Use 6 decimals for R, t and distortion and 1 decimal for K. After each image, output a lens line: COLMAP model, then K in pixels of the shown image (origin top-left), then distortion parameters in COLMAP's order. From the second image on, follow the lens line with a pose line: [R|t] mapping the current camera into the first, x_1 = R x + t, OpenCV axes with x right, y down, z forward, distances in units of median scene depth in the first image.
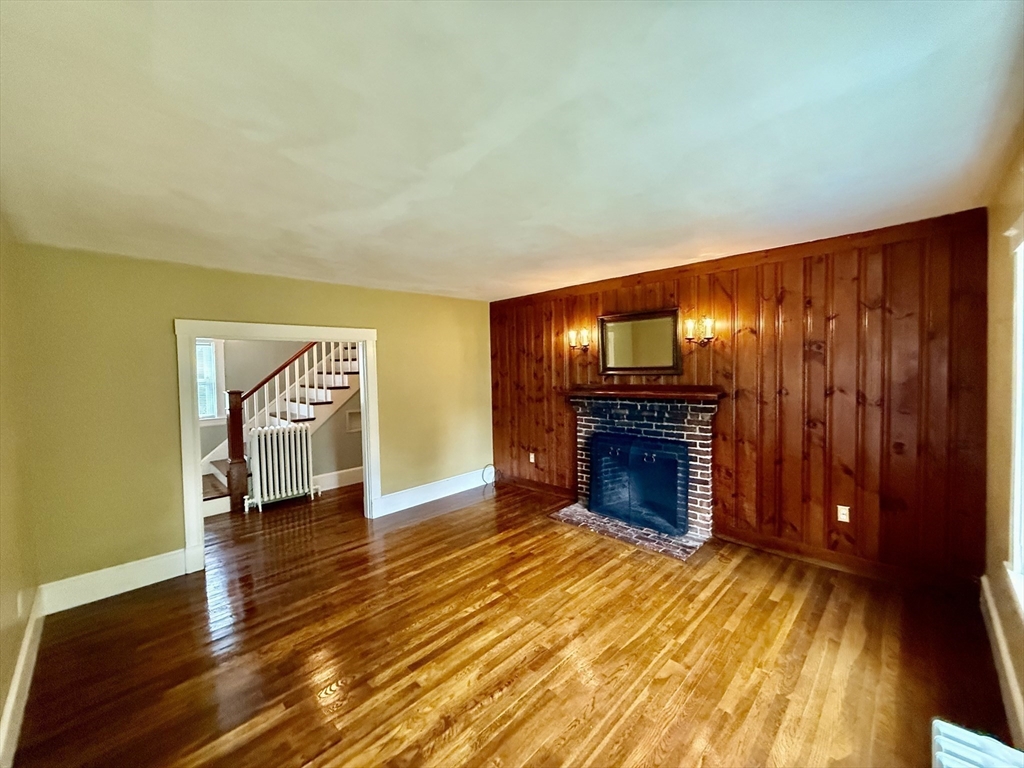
lens RADIAL K [[407.7, 0, 512.0], [0, 407.7, 384.0], [0, 0, 1]] dist [-0.000172, -0.000098]
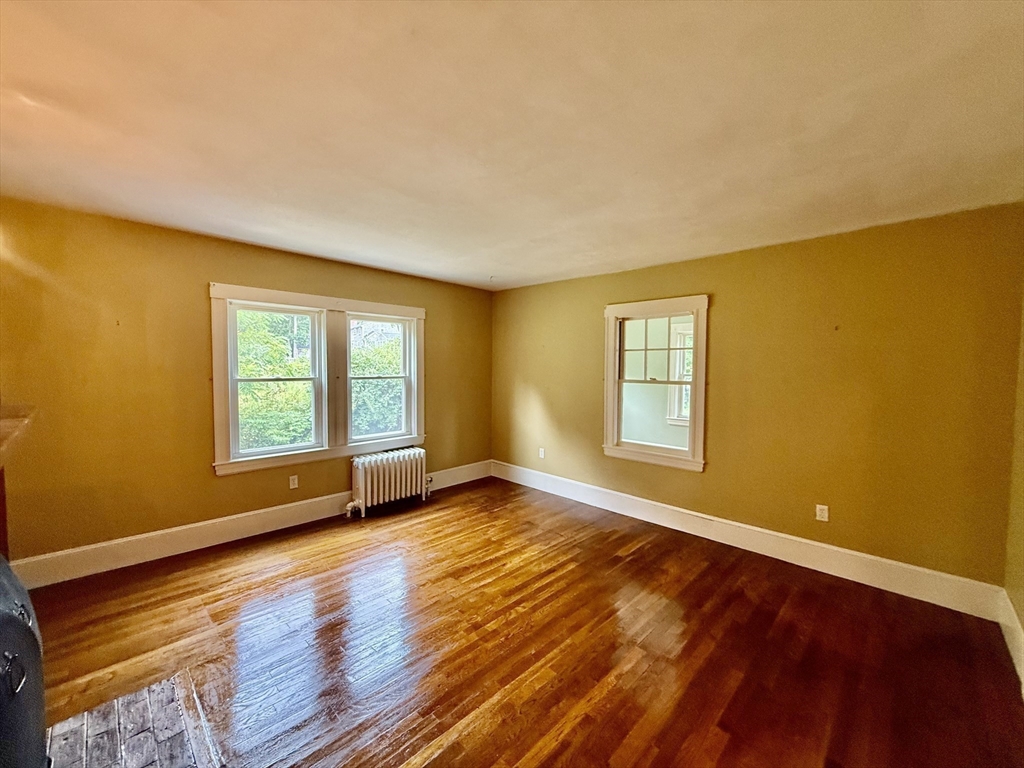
lens RADIAL K [[404.0, 0, 512.0], [0, 404.0, 384.0], [0, 0, 1]] dist [0.000019, 0.000065]
pose [[-0.999926, 0.012034, -0.001635, -0.071141], [0.011862, 0.996642, 0.081016, -0.028495], [0.002605, 0.080991, -0.996711, 1.501824]]
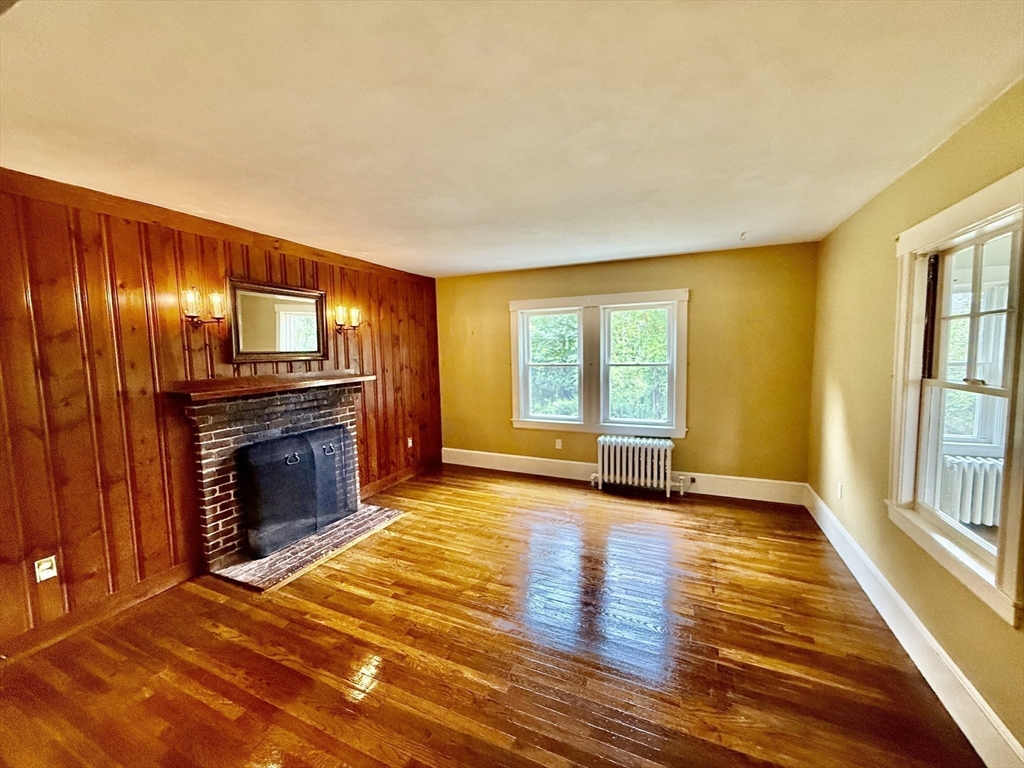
lens RADIAL K [[407.7, 0, 512.0], [0, 407.7, 384.0], [0, 0, 1]] dist [-0.000172, -0.000098]
pose [[-0.350559, -0.051929, 0.935100, -0.773973], [0.062254, 0.994961, 0.078591, -0.017020], [-0.934469, 0.085764, -0.345560, 1.054926]]
